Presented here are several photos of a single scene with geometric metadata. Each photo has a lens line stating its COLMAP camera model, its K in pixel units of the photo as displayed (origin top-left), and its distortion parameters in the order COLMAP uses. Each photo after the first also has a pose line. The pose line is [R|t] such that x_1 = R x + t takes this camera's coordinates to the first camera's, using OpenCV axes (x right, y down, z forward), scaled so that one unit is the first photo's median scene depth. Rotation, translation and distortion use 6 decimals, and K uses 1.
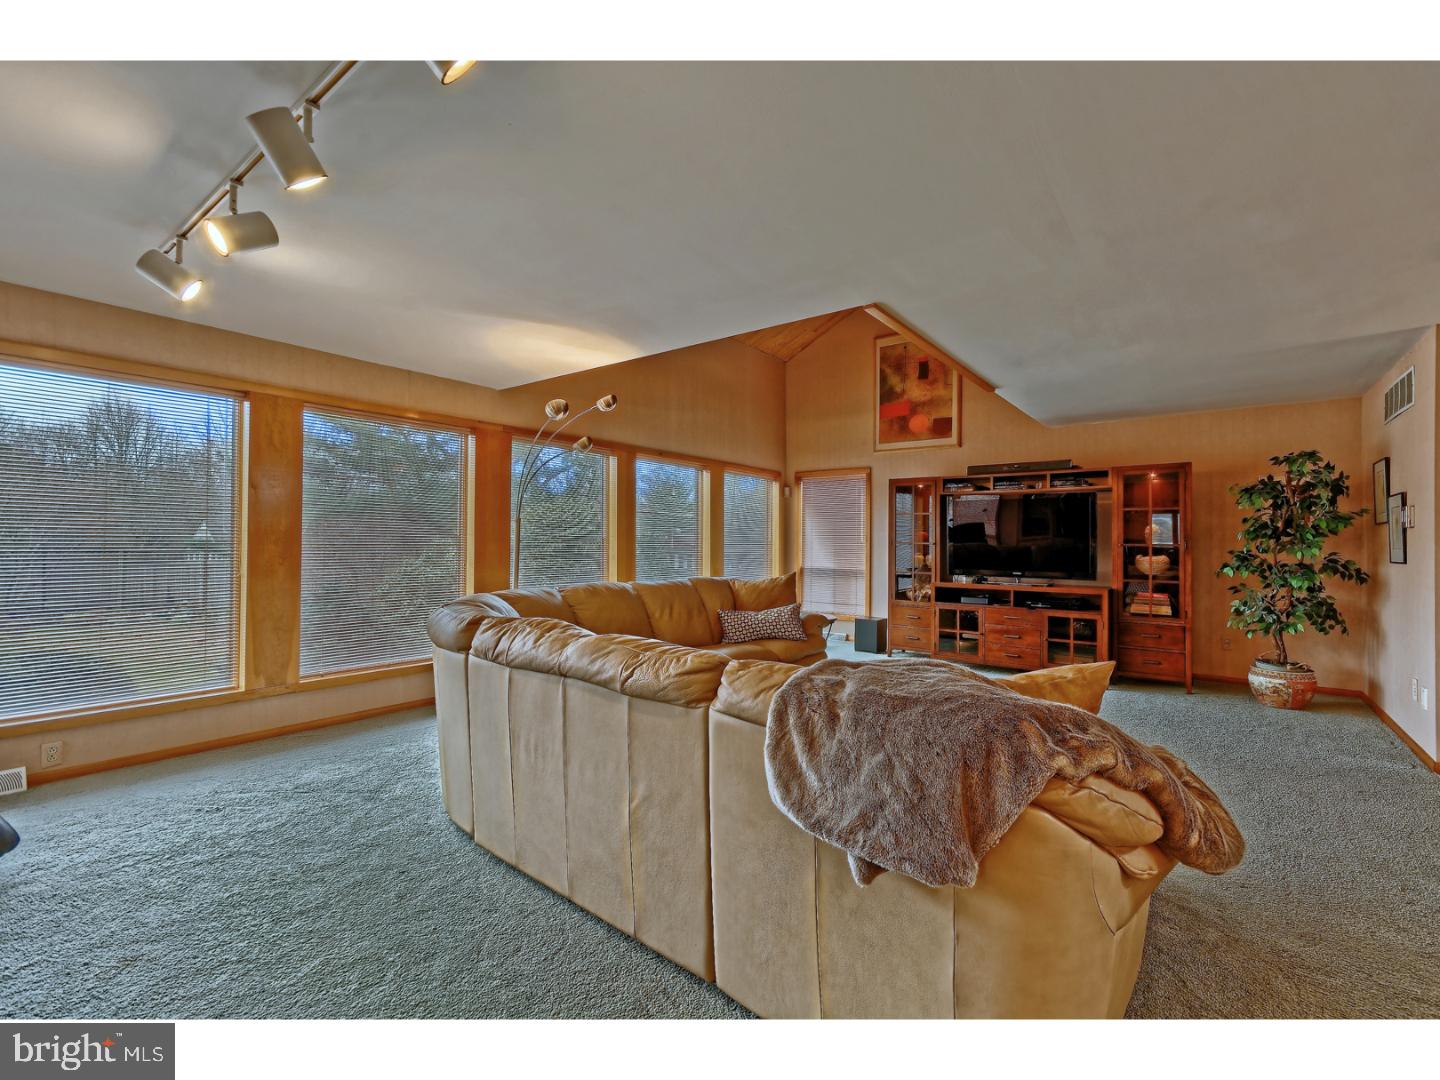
lens RADIAL K [[638.3, 0, 724.2], [0, 638.3, 508.4], [0, 0, 1]] dist [-0.000987, -0.000075]
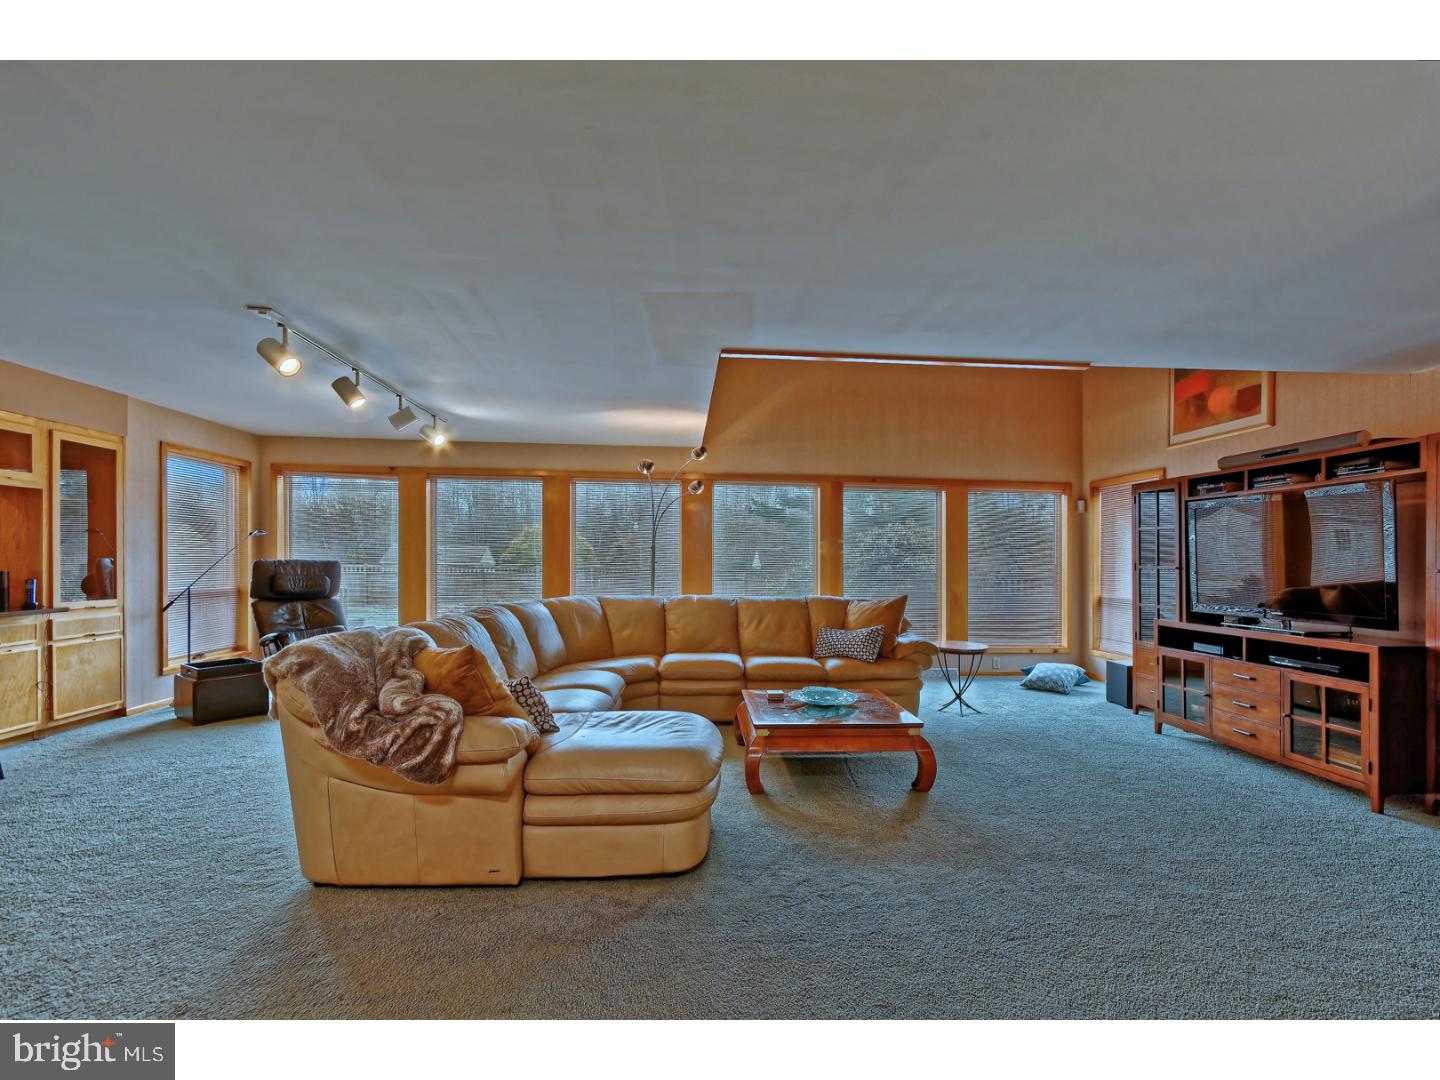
lens RADIAL K [[633.5, 0, 721.6], [0, 633.5, 560.4], [0, 0, 1]] dist [0.000480, -0.000020]
pose [[0.662240, -0.002473, -0.749288, 0.484975], [0.033395, 0.999098, 0.026218, 0.008741], [0.748547, -0.042385, 0.661726, 0.116136]]
